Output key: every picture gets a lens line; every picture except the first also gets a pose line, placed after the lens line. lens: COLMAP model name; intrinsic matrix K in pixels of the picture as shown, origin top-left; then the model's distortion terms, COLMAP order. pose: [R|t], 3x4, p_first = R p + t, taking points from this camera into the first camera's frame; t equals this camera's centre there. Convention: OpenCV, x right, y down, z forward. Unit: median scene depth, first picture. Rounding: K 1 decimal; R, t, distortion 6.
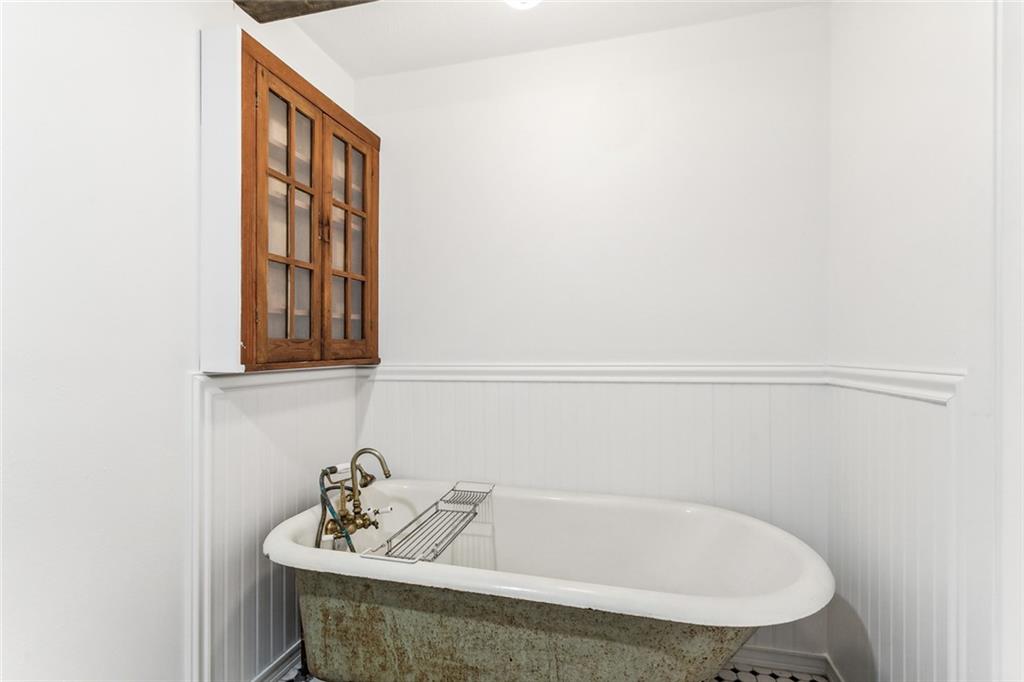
lens RADIAL K [[490.6, 0, 512.0], [0, 490.6, 341.0], [0, 0, 1]] dist [-0.001508, -0.000256]
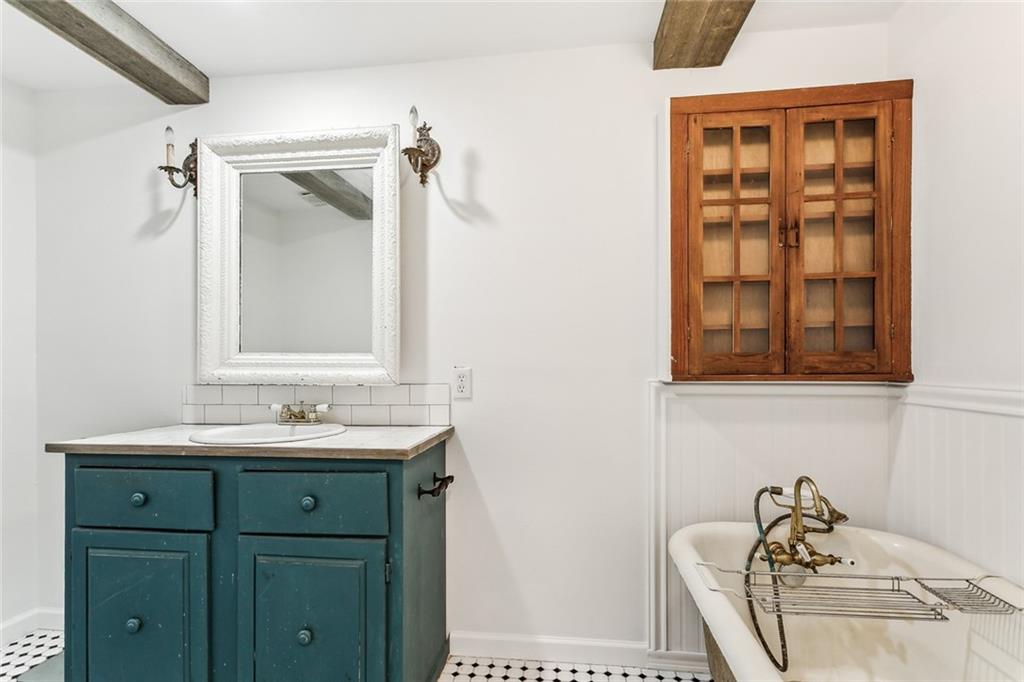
lens RADIAL K [[494.3, 0, 513.1], [0, 494.3, 359.8], [0, 0, 1]] dist [-0.000358, 0.000088]
pose [[0.124742, -0.002107, -0.992187, 0.488557], [0.016903, 0.999857, 0.000001, 0.002769], [0.992045, -0.016771, 0.124760, 0.361494]]
